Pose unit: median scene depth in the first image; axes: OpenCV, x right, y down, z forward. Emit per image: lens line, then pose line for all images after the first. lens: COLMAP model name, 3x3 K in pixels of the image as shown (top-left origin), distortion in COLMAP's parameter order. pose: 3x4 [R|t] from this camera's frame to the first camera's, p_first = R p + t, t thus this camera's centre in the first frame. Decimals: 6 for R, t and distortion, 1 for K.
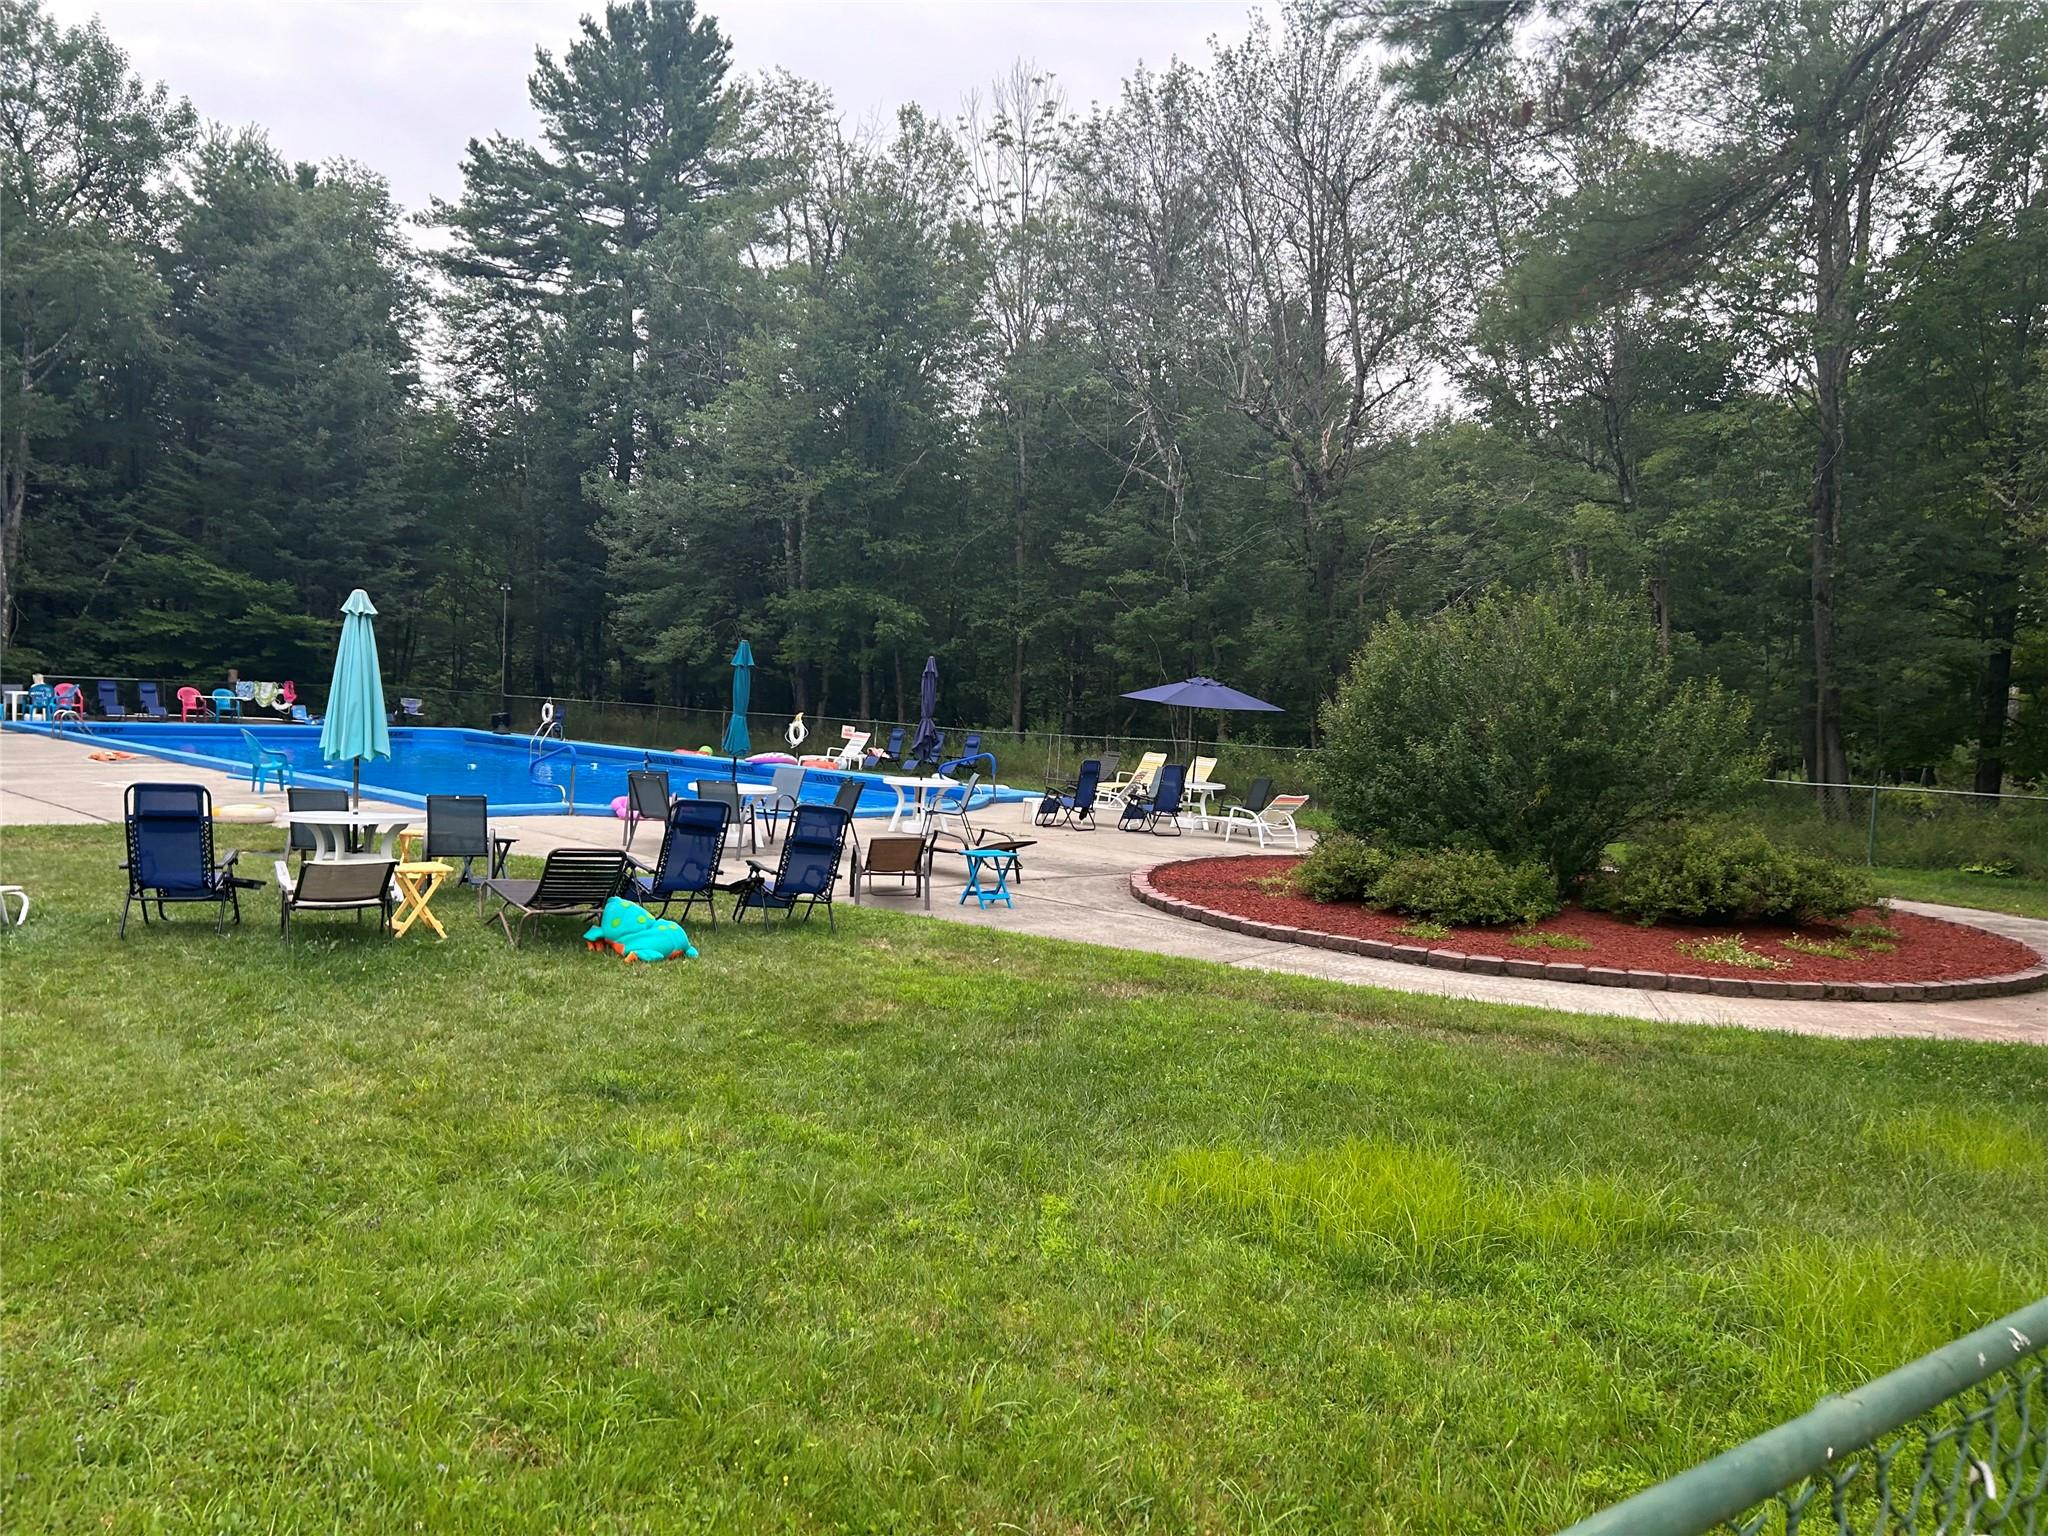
lens RADIAL K [[1538.1, 0, 1036.6], [0, 1538.1, 764.7], [0, 0, 1]] dist [0.065886, -0.050955]
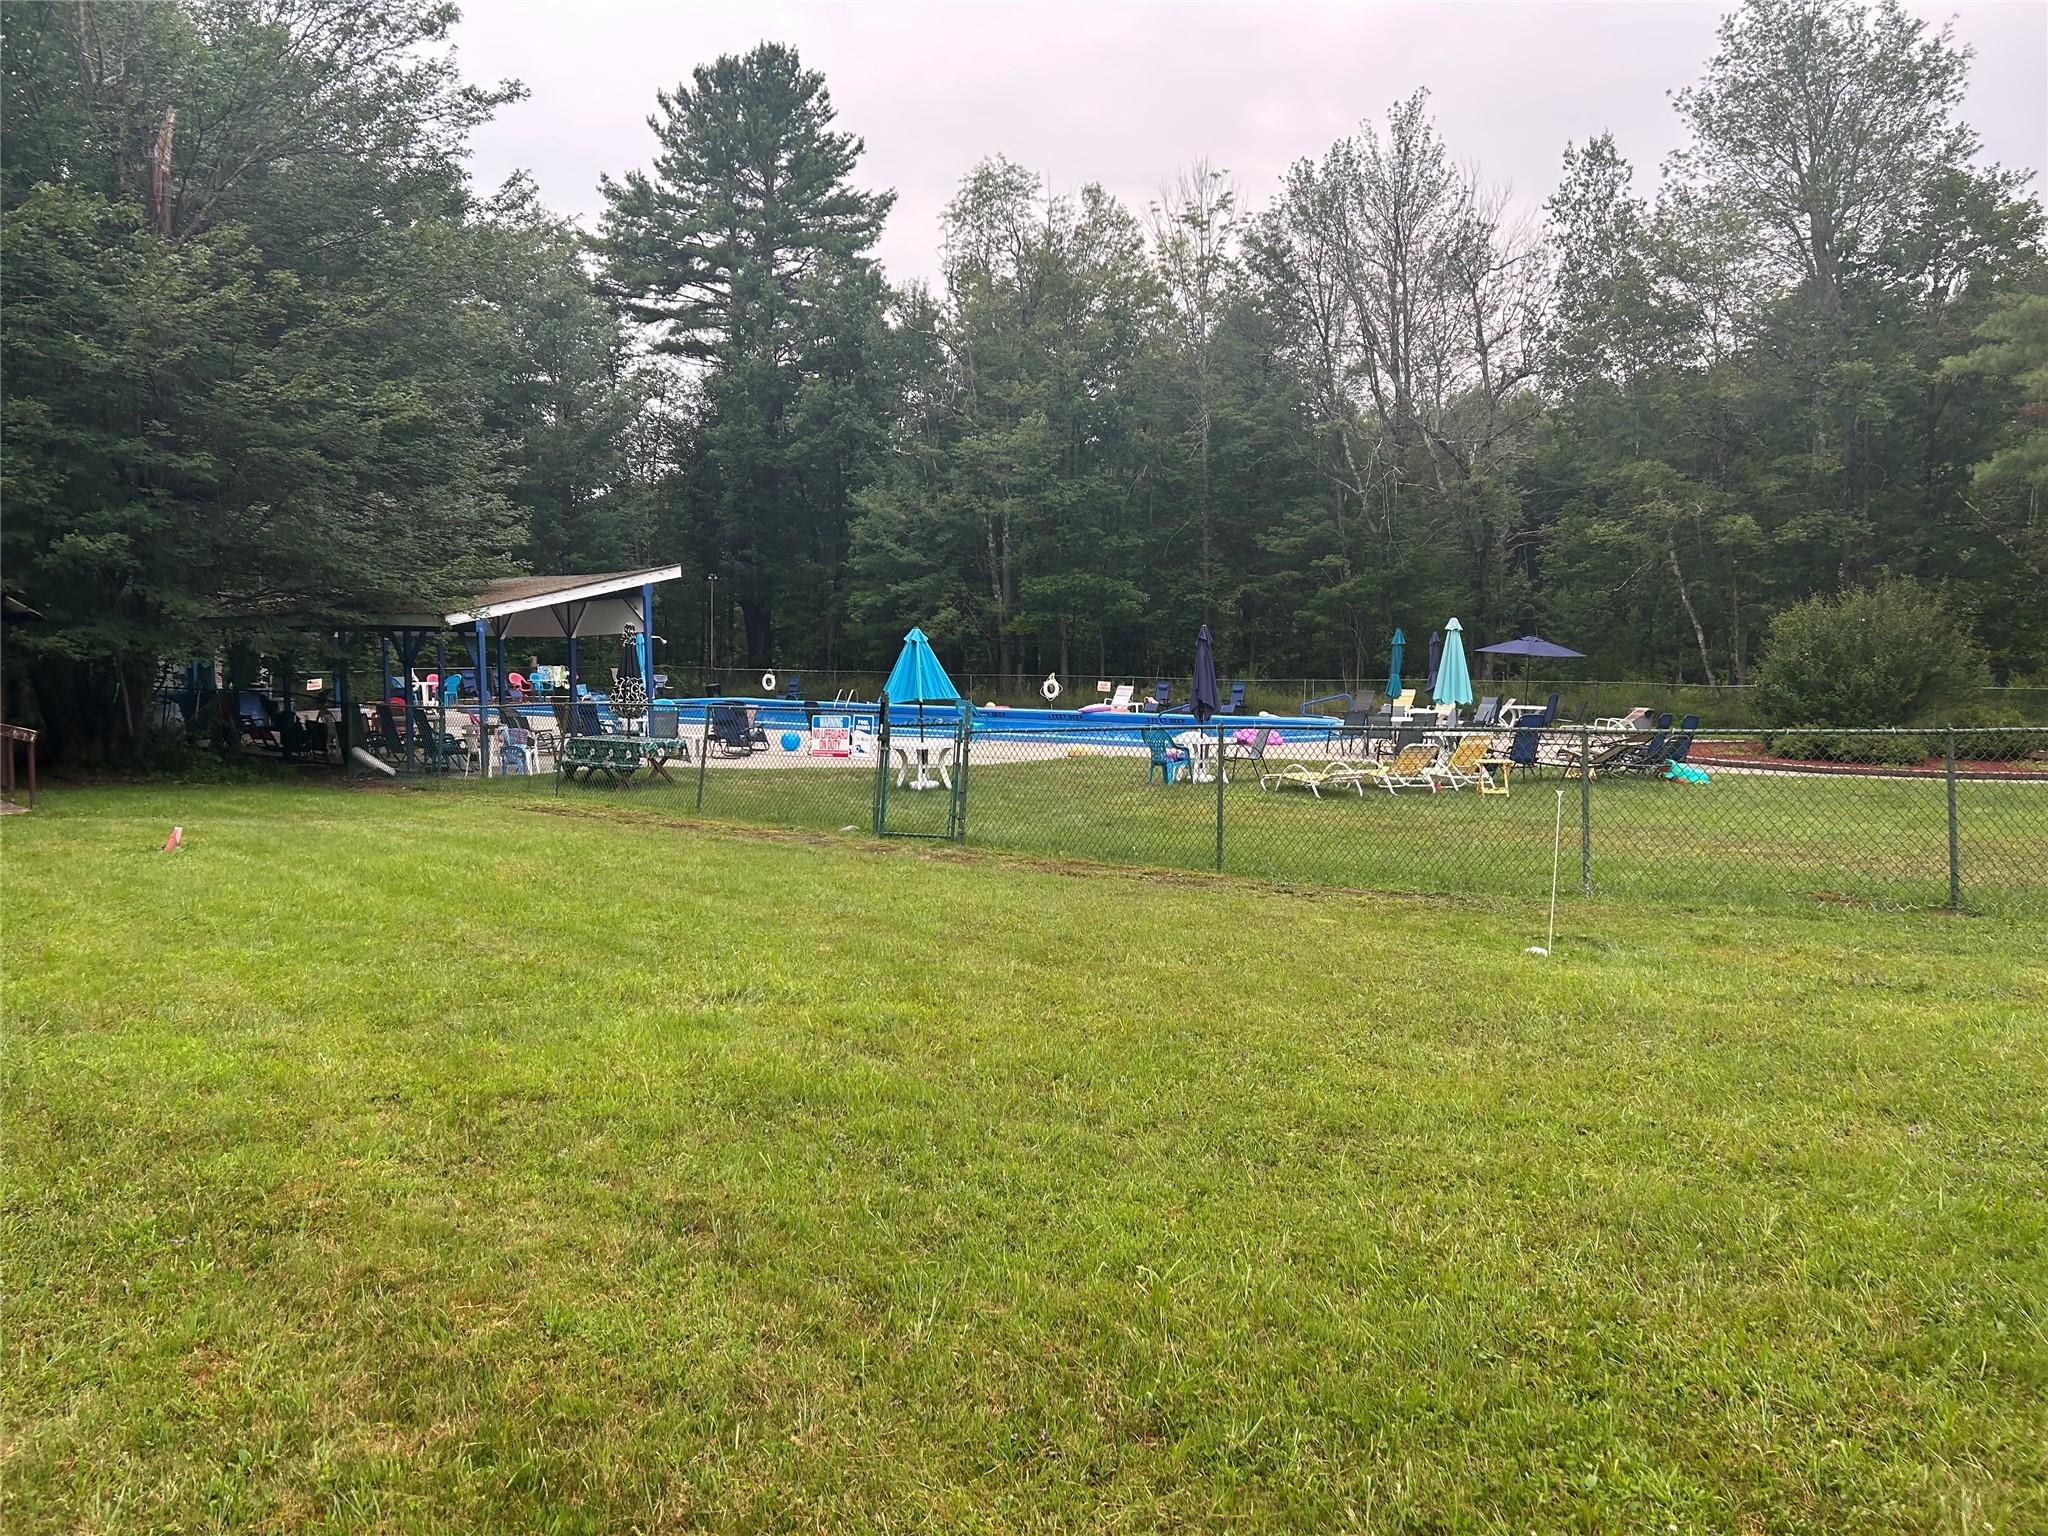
lens RADIAL K [[1562.0, 0, 1024.0], [0, 1562.0, 768.0], [0, 0, 1]] dist [0.140424, -0.283946]
pose [[0.979470, -0.054045, 0.194210, -0.423140], [0.046972, 0.998061, 0.040844, -0.008779], [-0.196041, -0.030883, 0.980109, -0.267631]]
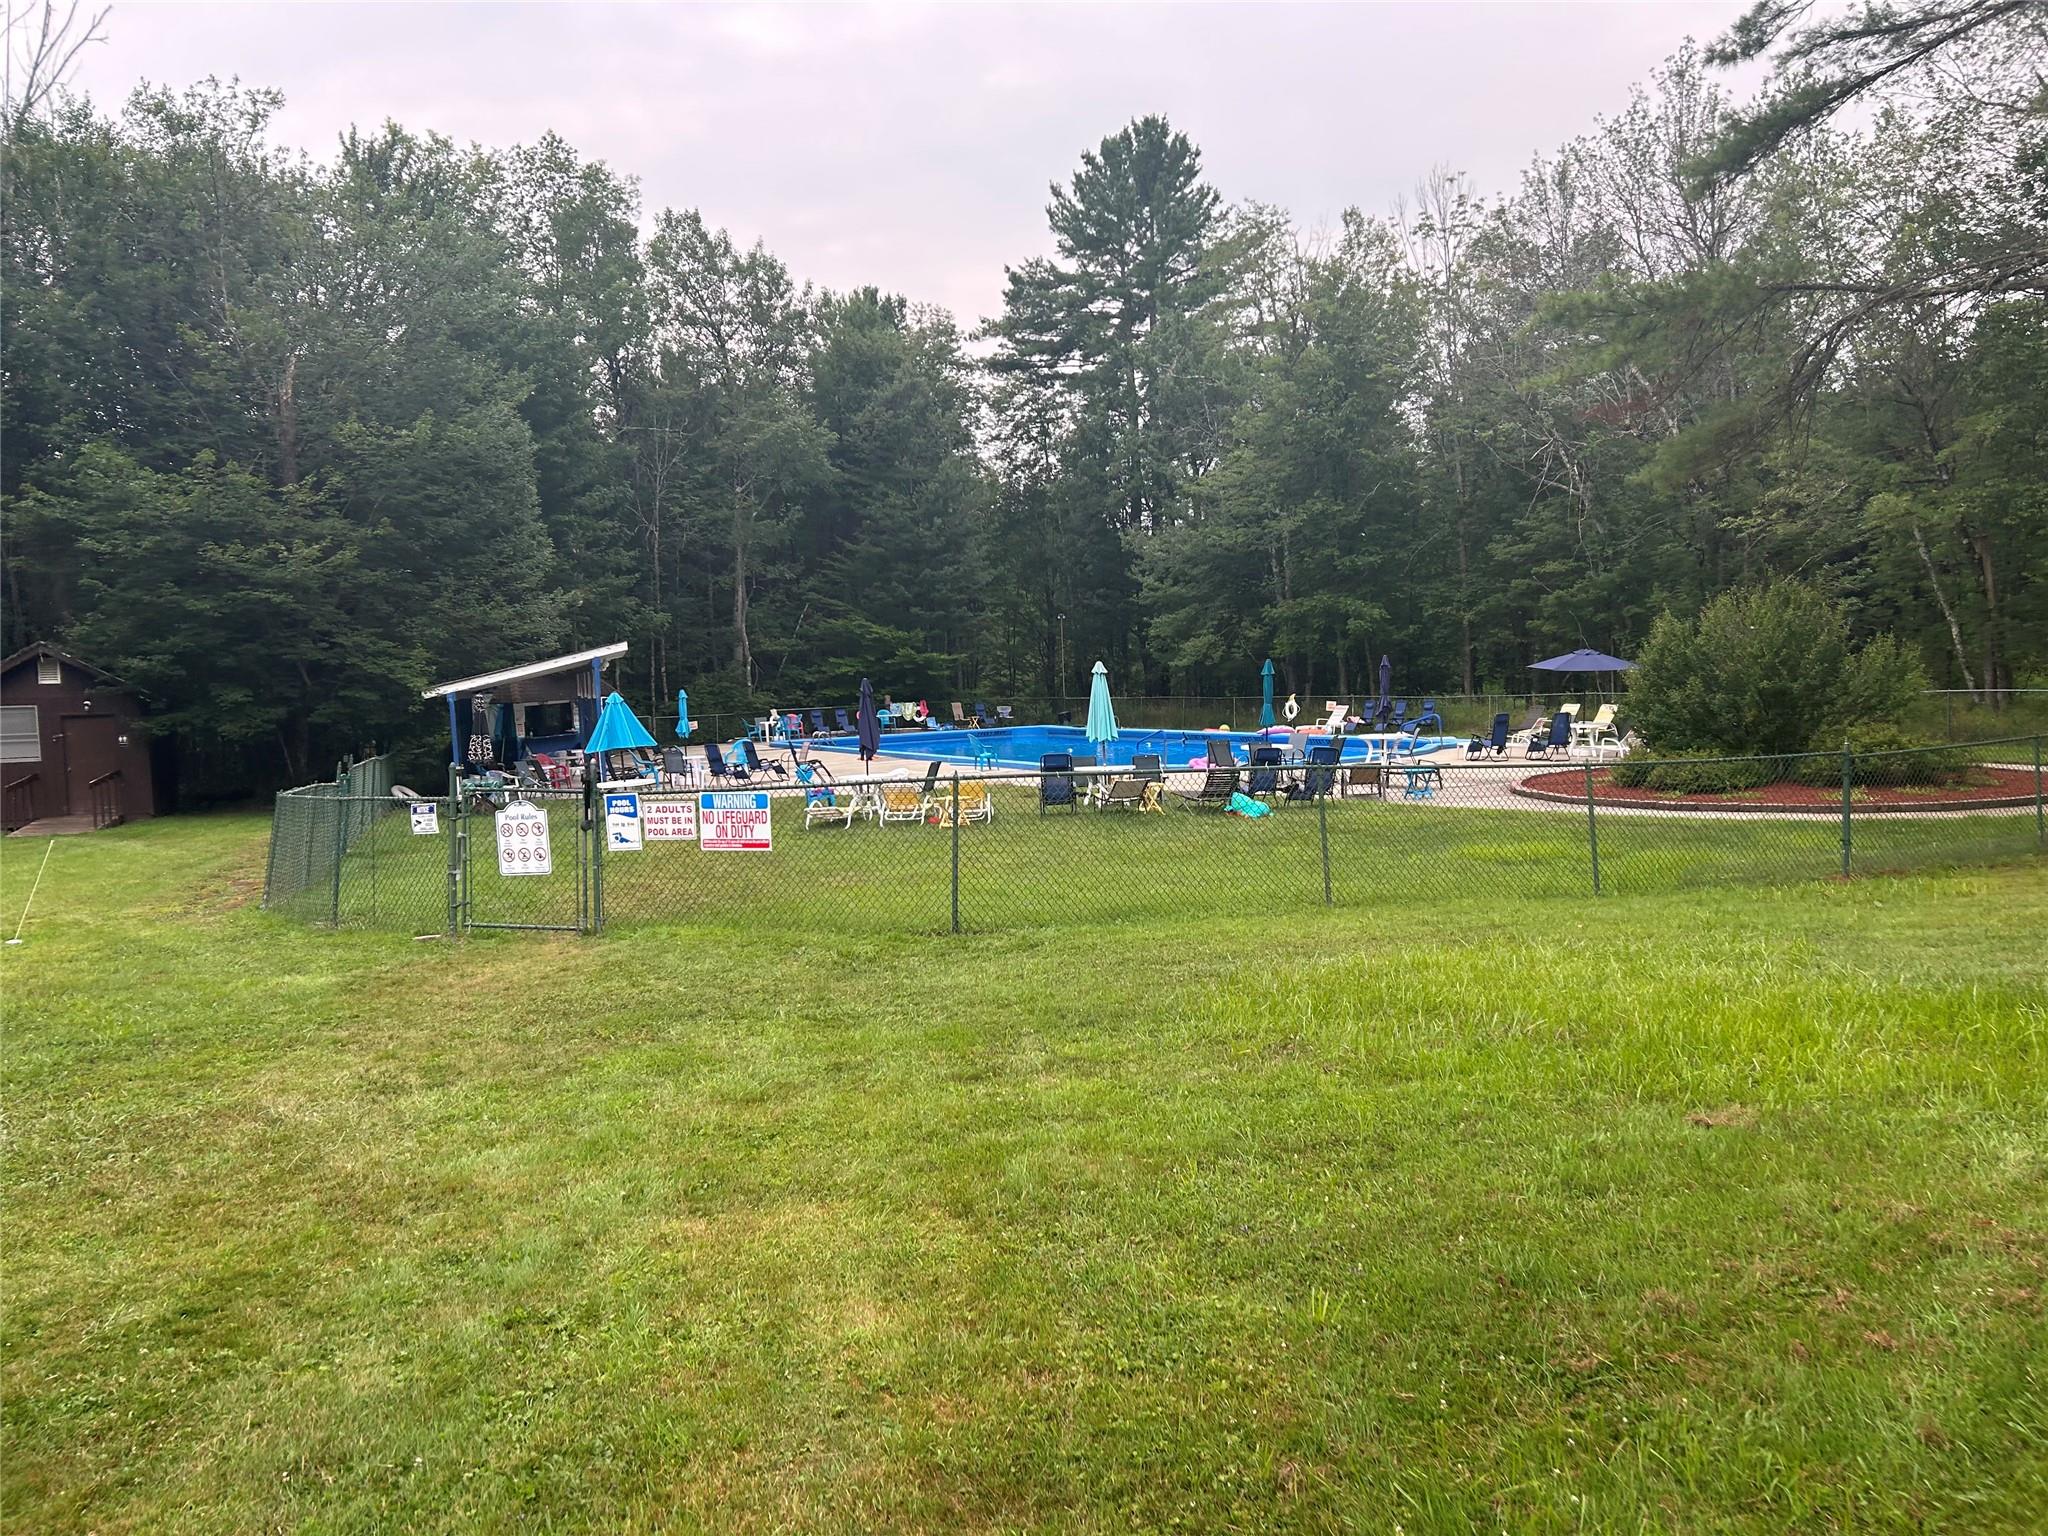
lens RADIAL K [[1562.0, 0, 1024.0], [0, 1562.0, 768.0], [0, 0, 1]] dist [0.140424, -0.283946]
pose [[0.948544, -0.064690, -0.309966, 0.037923], [0.070294, 0.997502, 0.006932, 0.003586], [0.308744, -0.028364, 0.950722, -0.332281]]
